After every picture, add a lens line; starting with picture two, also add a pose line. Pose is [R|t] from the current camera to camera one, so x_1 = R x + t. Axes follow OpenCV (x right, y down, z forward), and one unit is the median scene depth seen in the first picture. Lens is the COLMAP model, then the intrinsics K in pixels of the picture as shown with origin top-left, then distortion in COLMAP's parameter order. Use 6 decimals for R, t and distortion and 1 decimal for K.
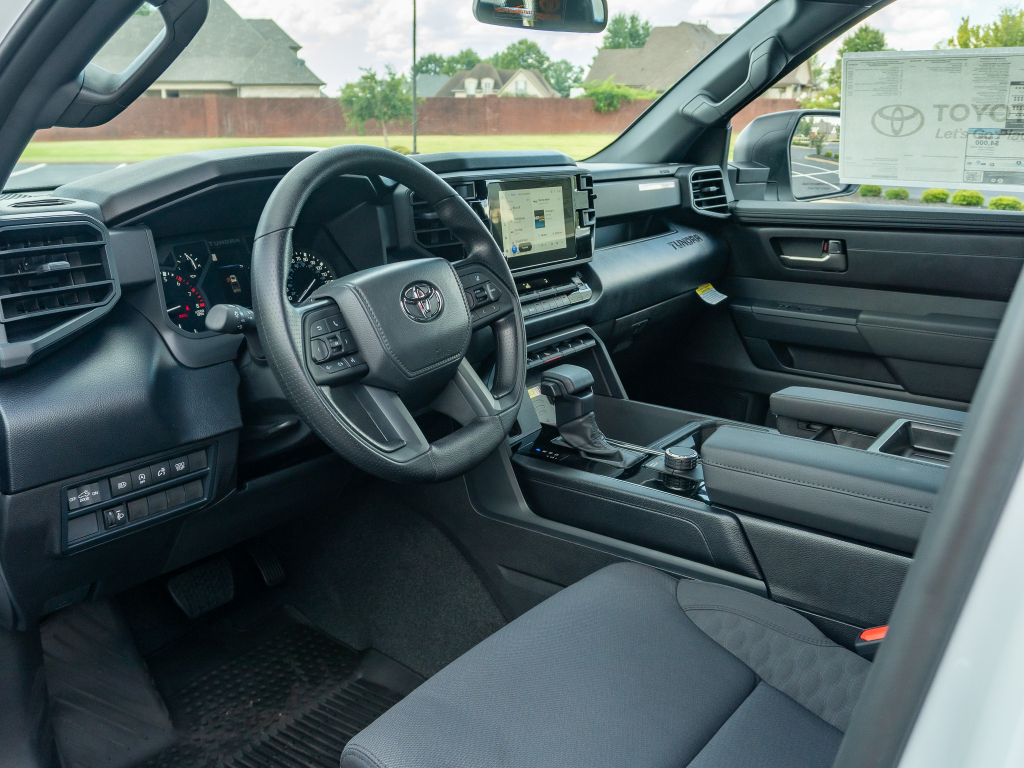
lens RADIAL K [[961.5, 0, 464.5], [0, 961.5, 383.6], [0, 0, 1]] dist [0.001115, -0.018746]
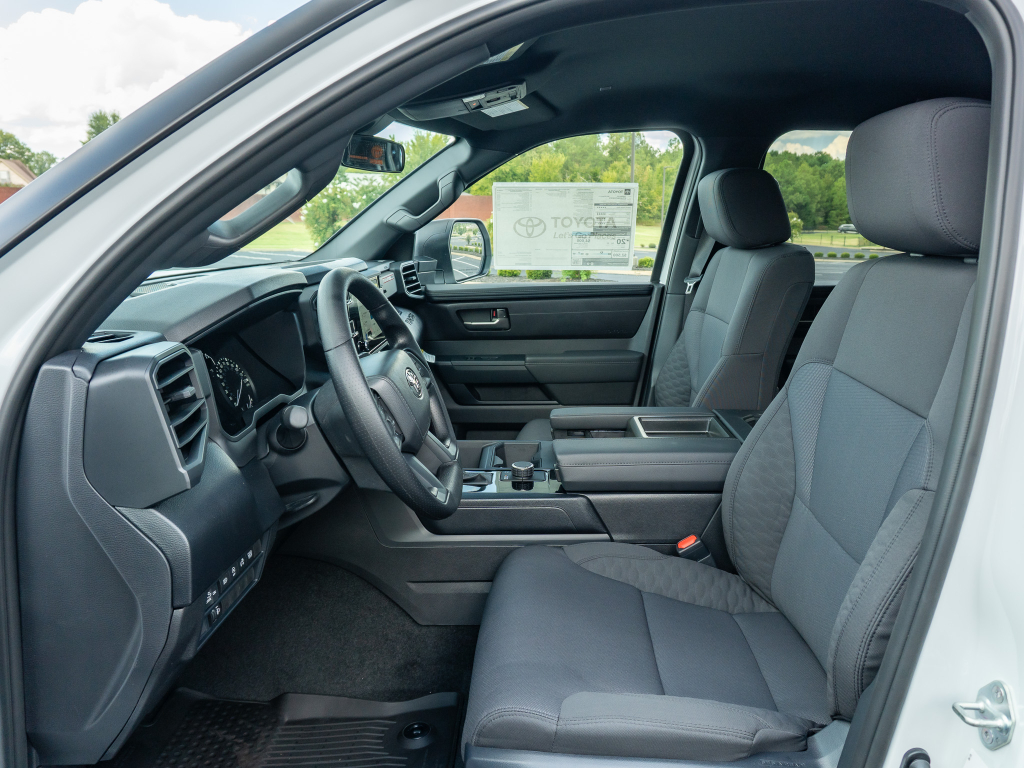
lens RADIAL K [[816.3, 0, 563.9], [0, 816.3, 371.0], [0, 0, 1]] dist [-0.046111, 0.107192]
pose [[0.766337, -0.124847, 0.630191, -0.332500], [0.167230, 0.985885, -0.008044, -0.032310], [-0.620292, 0.111551, 0.776398, 0.002055]]
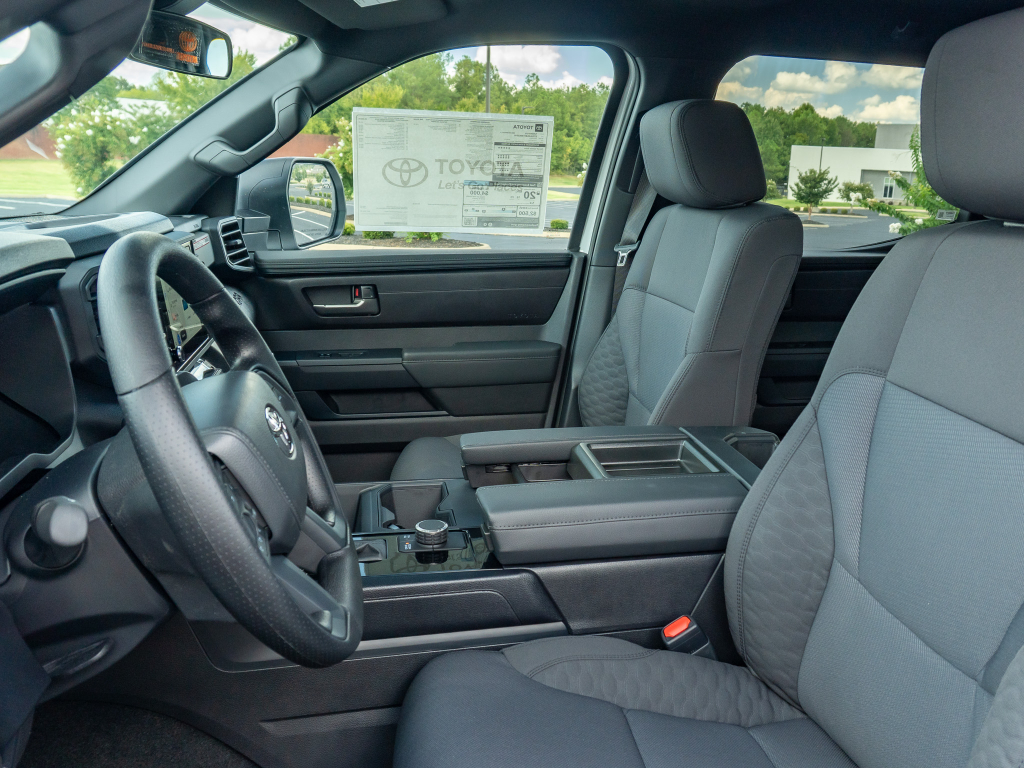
lens RADIAL K [[930.6, 0, 605.7], [0, 930.6, 384.2], [0, 0, 1]] dist [-0.023942, 0.006769]
pose [[0.609993, -0.166635, 0.774688, -0.257486], [0.176574, 0.981642, 0.072115, -0.073146], [-0.772483, 0.092799, 0.628219, 0.184730]]
